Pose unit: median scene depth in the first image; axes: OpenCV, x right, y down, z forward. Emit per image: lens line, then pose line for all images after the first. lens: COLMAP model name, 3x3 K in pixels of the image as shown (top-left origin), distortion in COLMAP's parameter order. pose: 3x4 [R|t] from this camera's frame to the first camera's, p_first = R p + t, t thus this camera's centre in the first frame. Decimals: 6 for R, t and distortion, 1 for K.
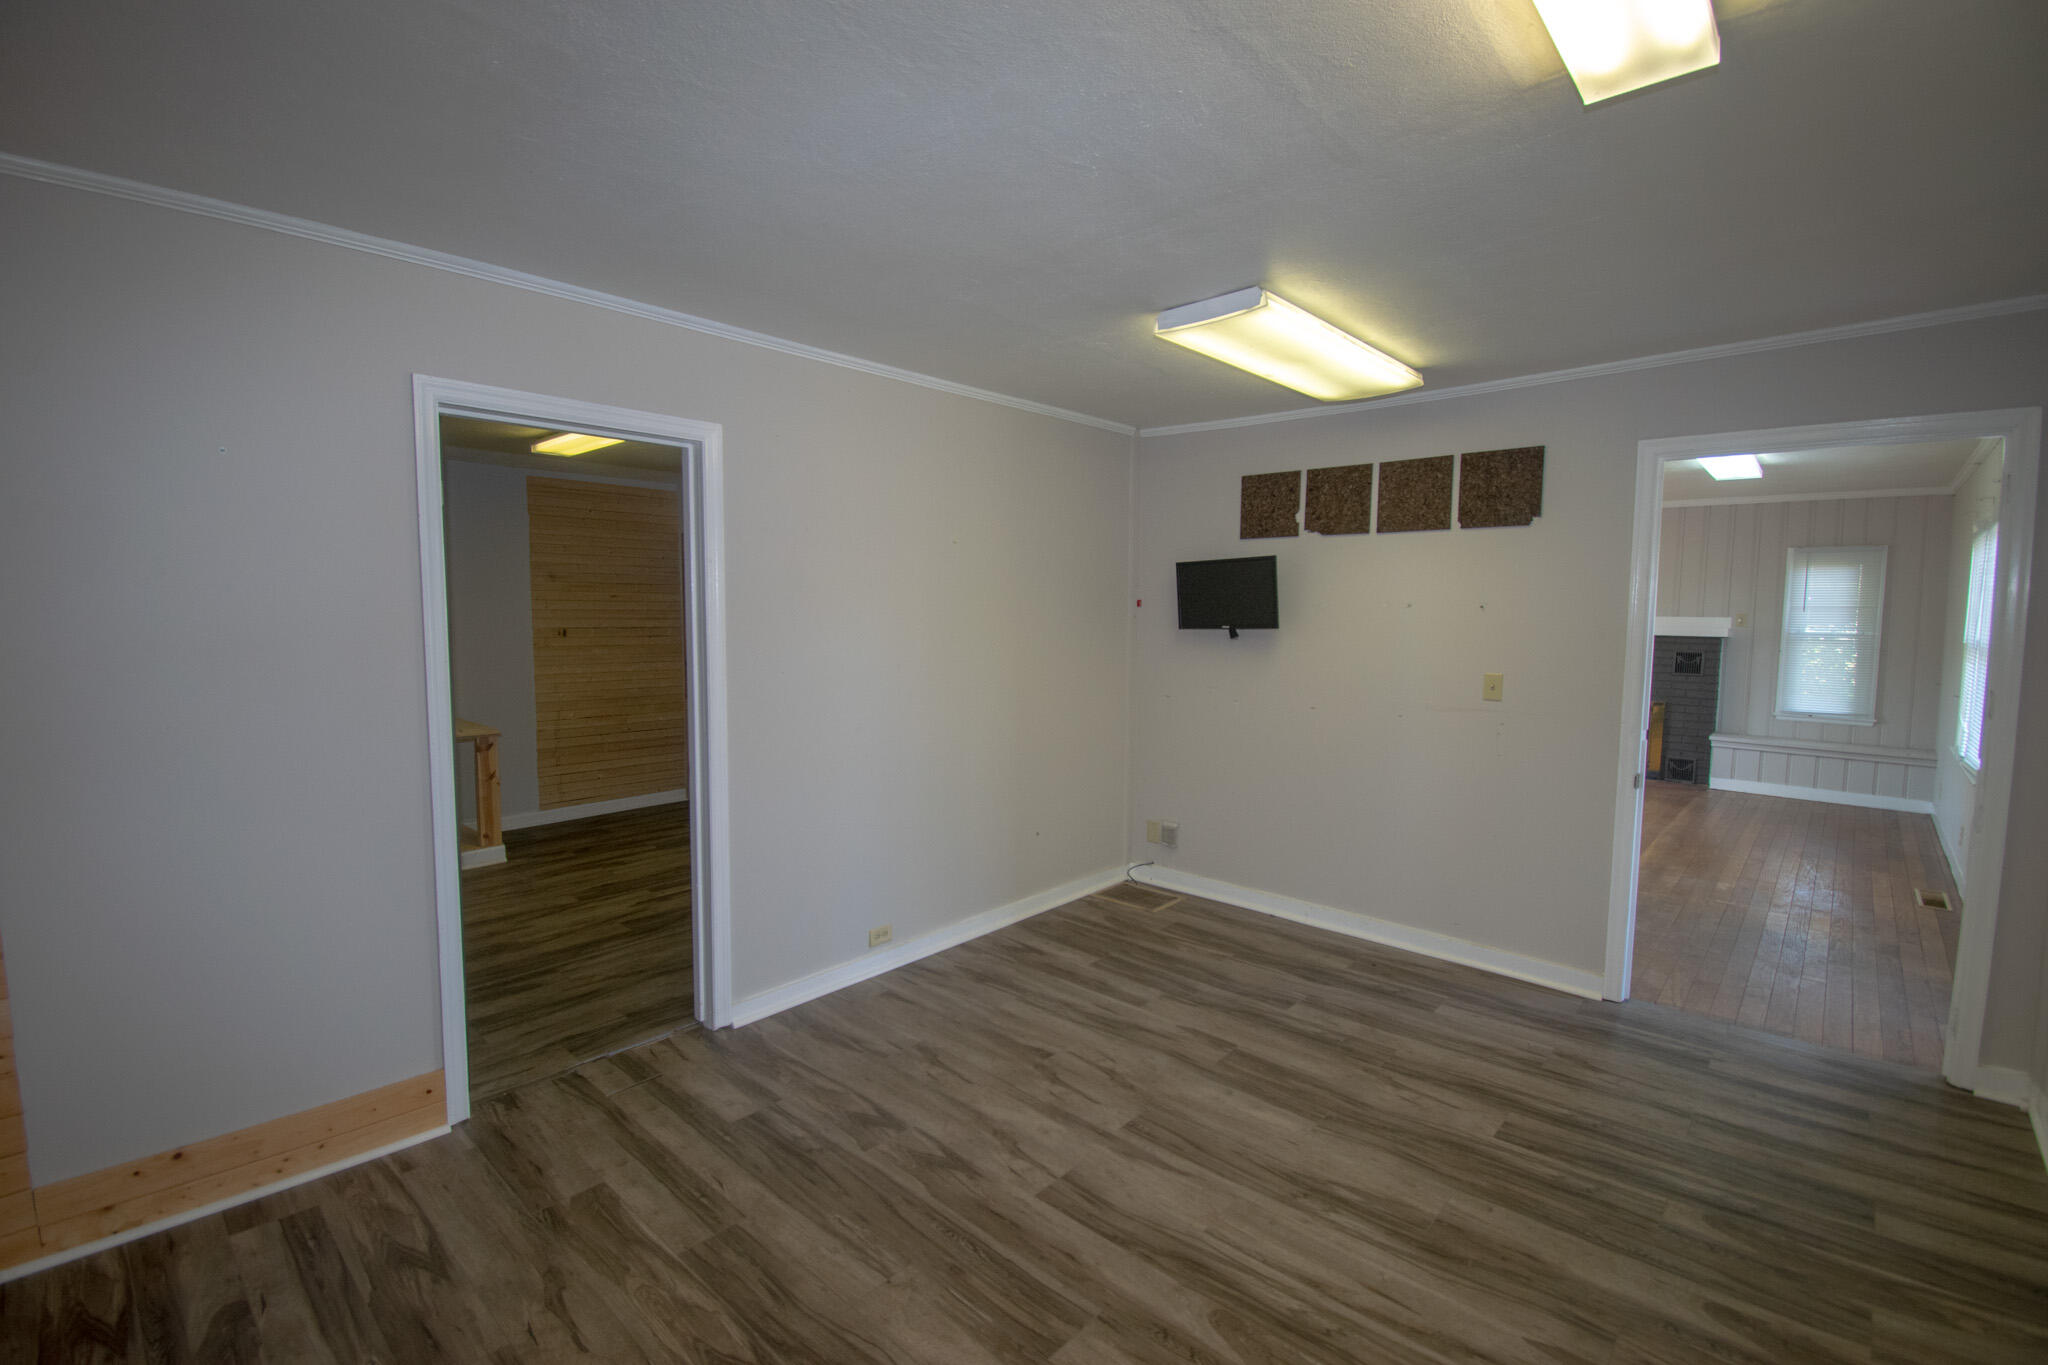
lens RADIAL K [[905.1, 0, 1024.0], [0, 905.1, 682.5], [0, 0, 1]] dist [0.025084, -0.030225]
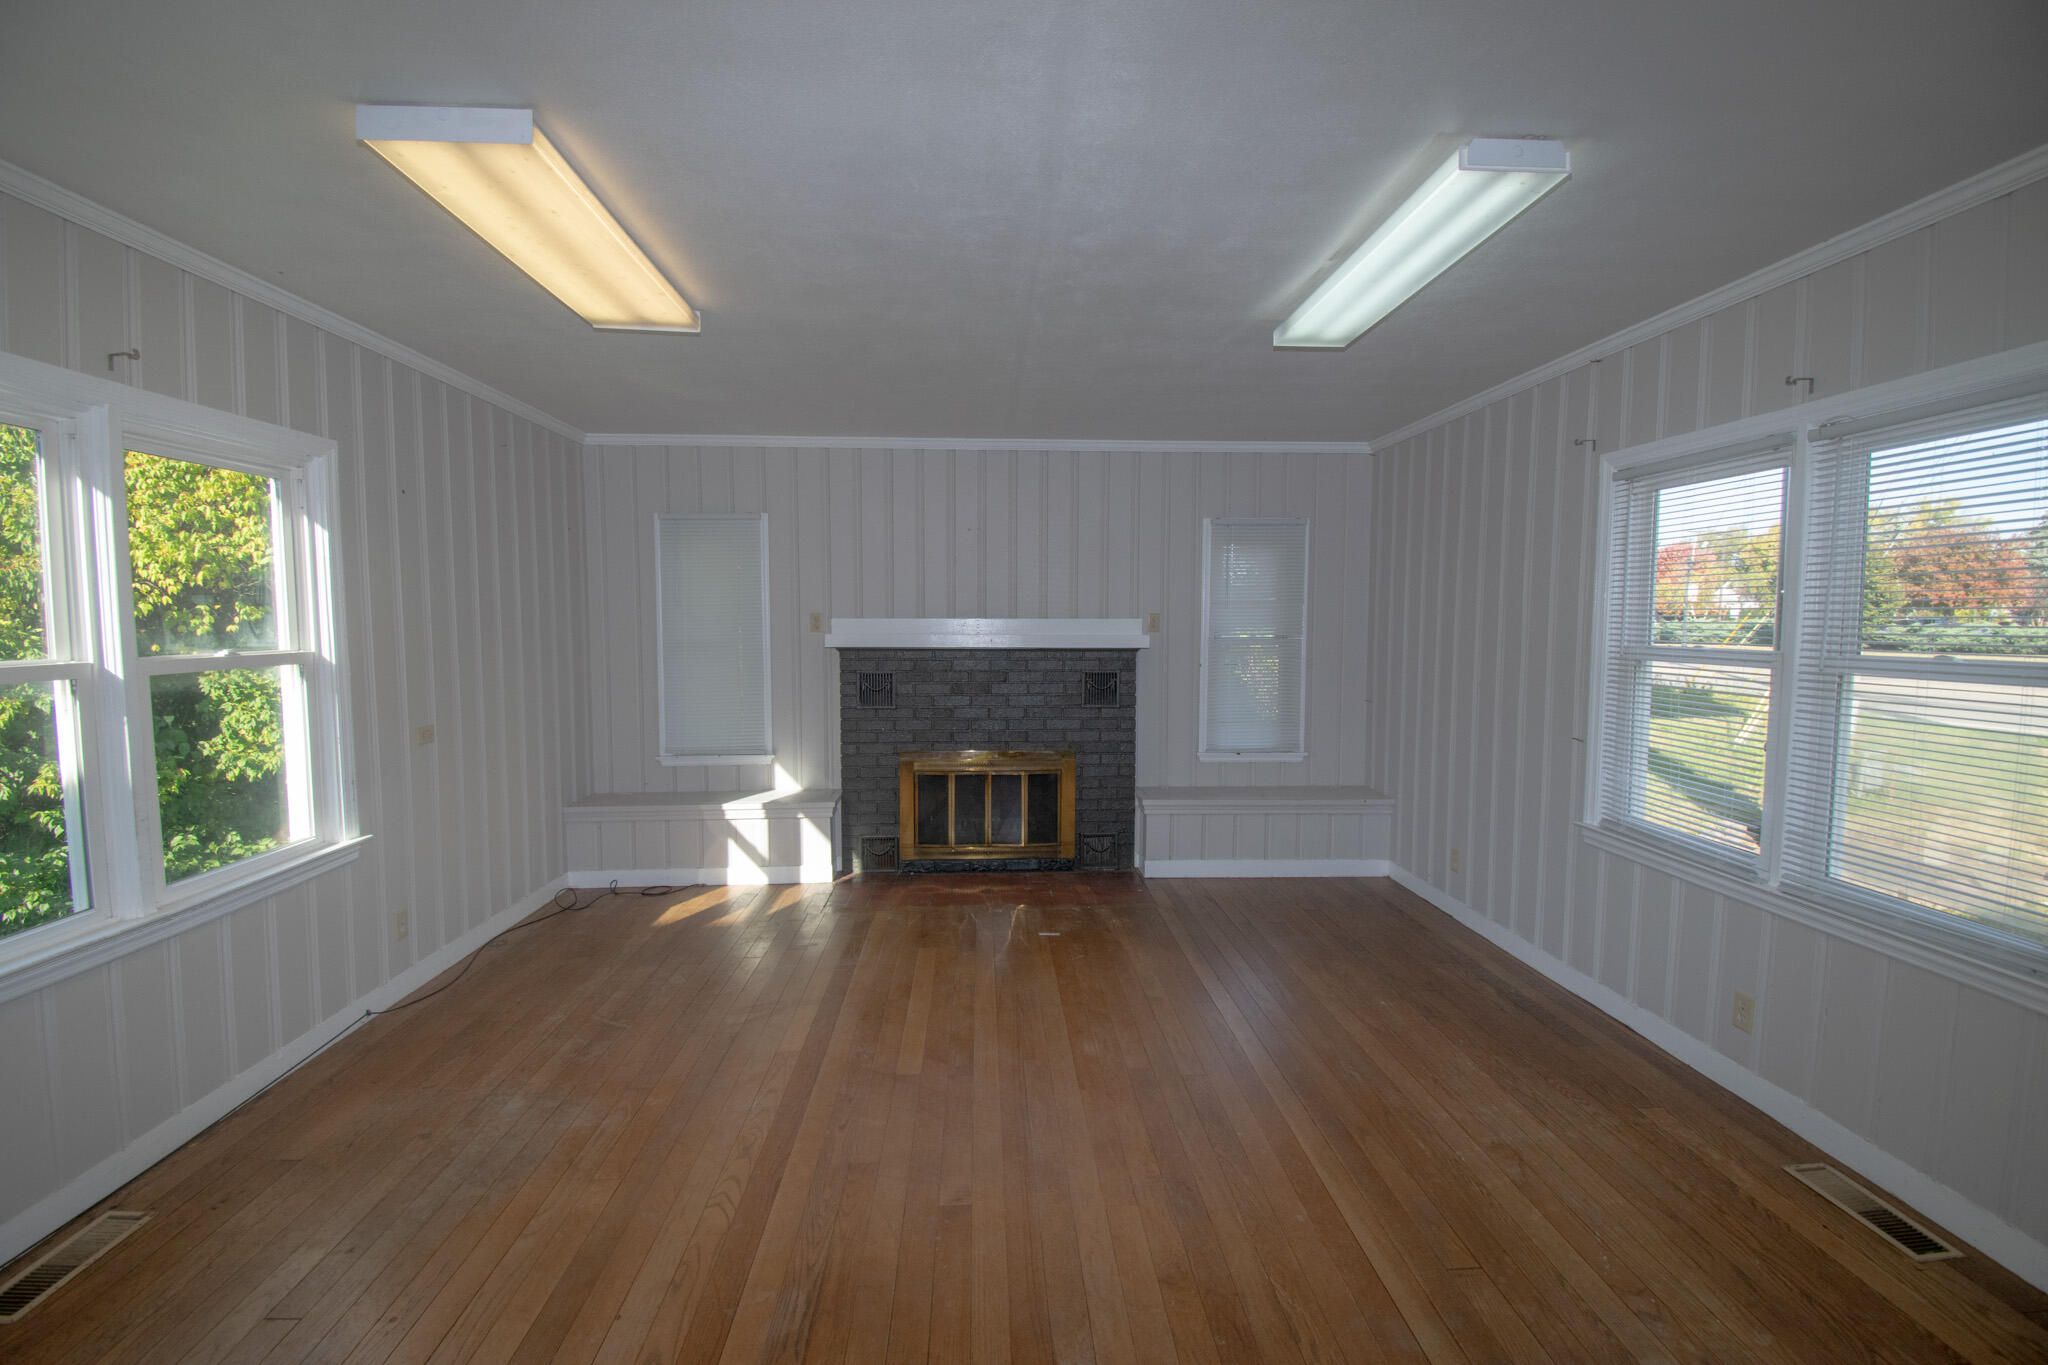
lens RADIAL K [[905.1, 0, 1024.0], [0, 905.1, 682.5], [0, 0, 1]] dist [0.025084, -0.030225]
pose [[0.697072, -0.059495, 0.714528, 0.774121], [0.064064, 0.997734, 0.020578, -0.147150], [-0.714133, 0.031431, 0.699304, 2.013627]]
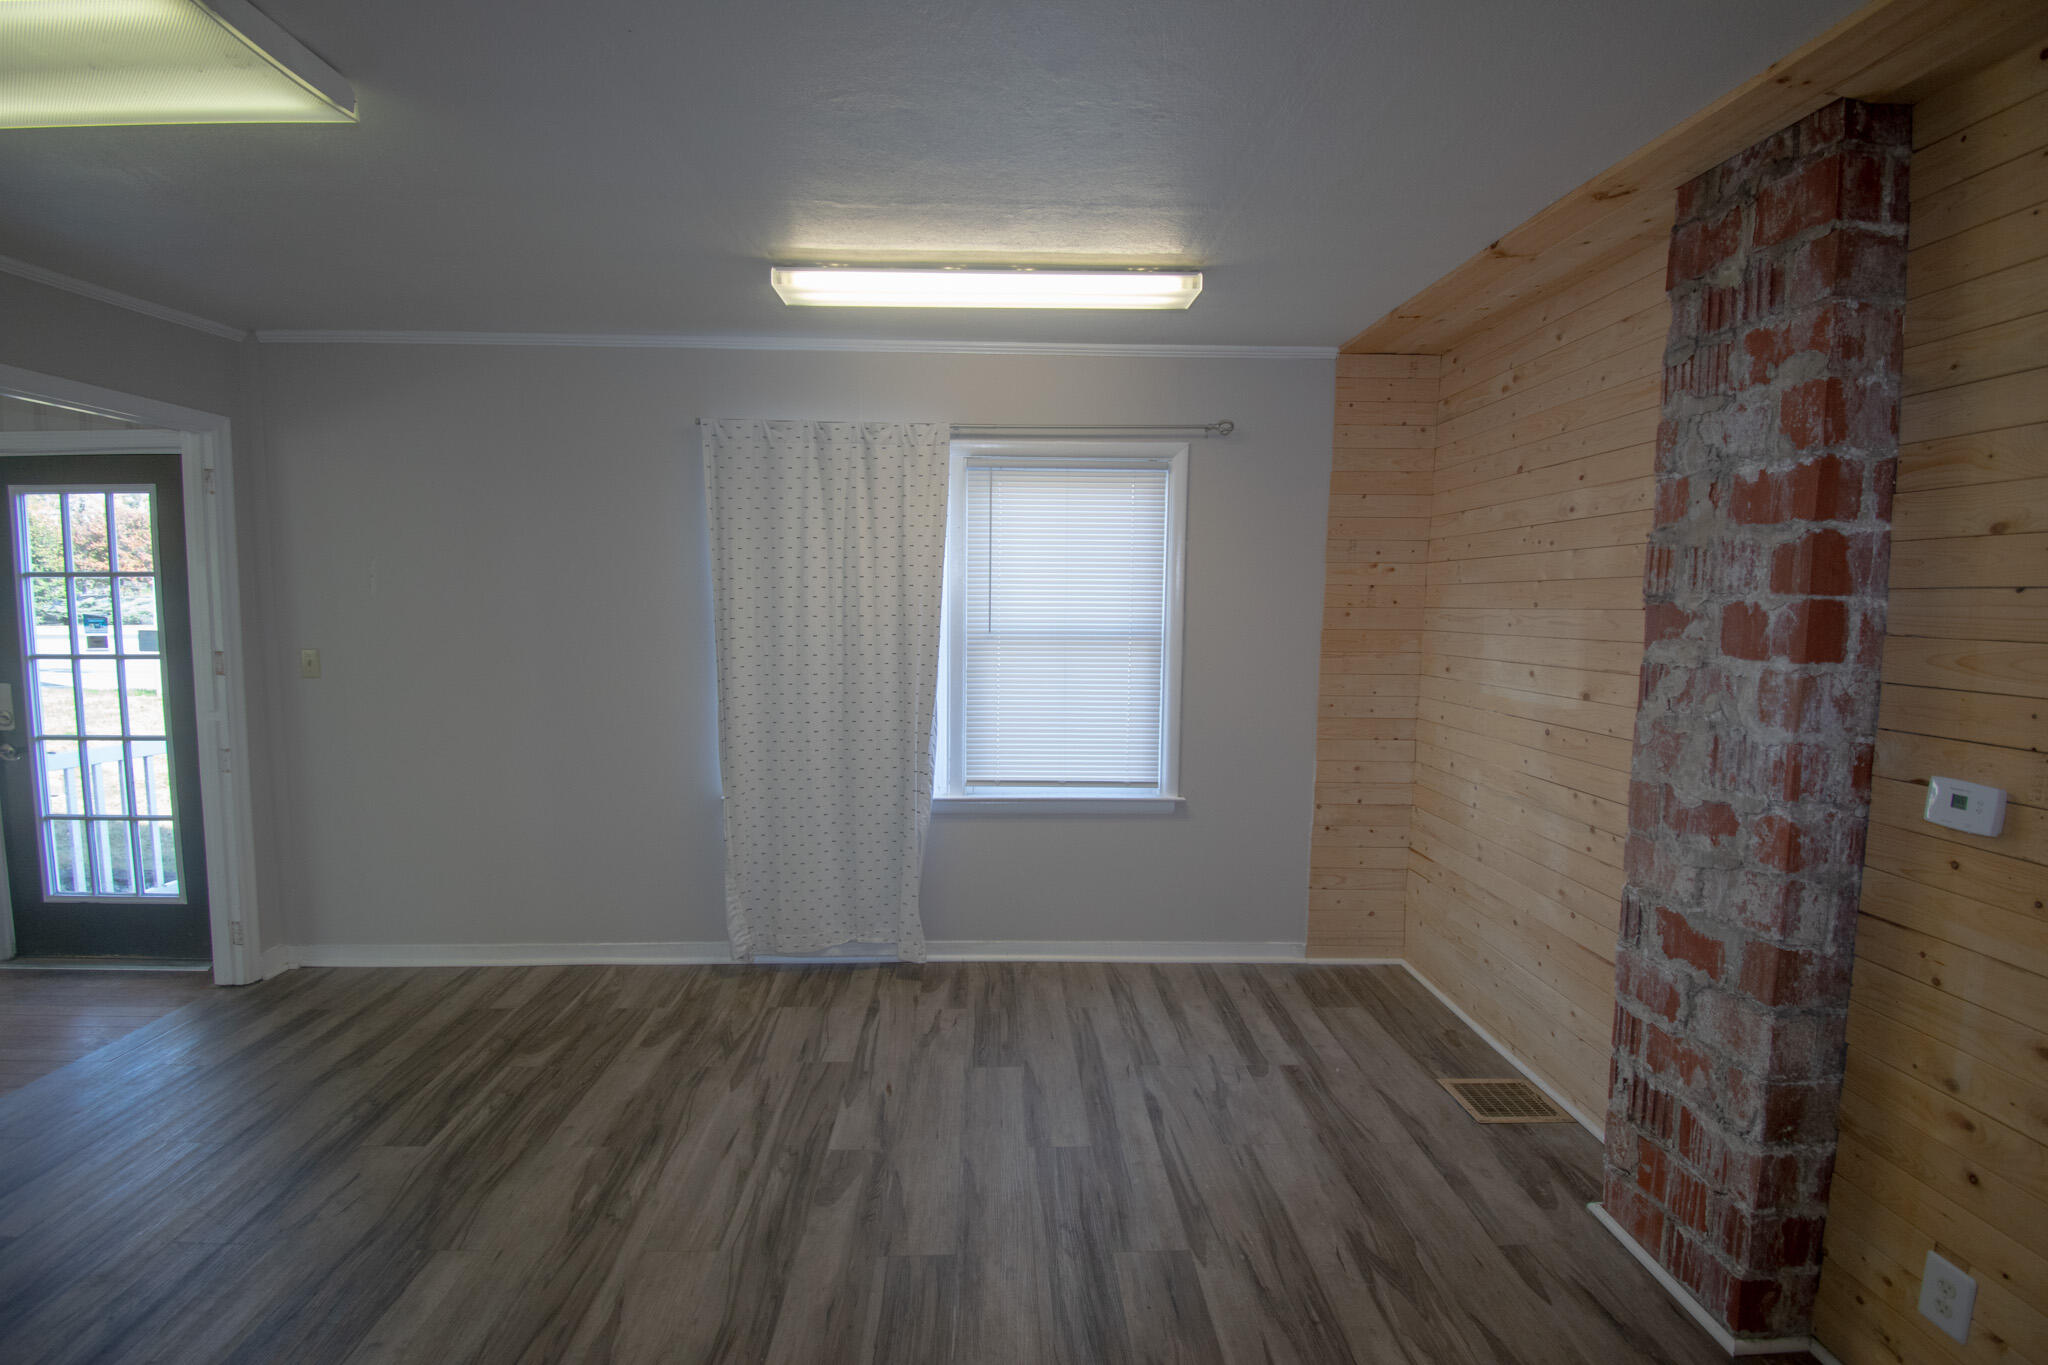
lens RADIAL K [[905.1, 0, 1024.0], [0, 905.1, 682.5], [0, 0, 1]] dist [0.025084, -0.030225]
pose [[-0.701636, -0.081427, 0.707867, -0.621237], [0.040879, 0.987212, 0.154080, -0.108563], [-0.711362, 0.137045, -0.689335, 1.289397]]
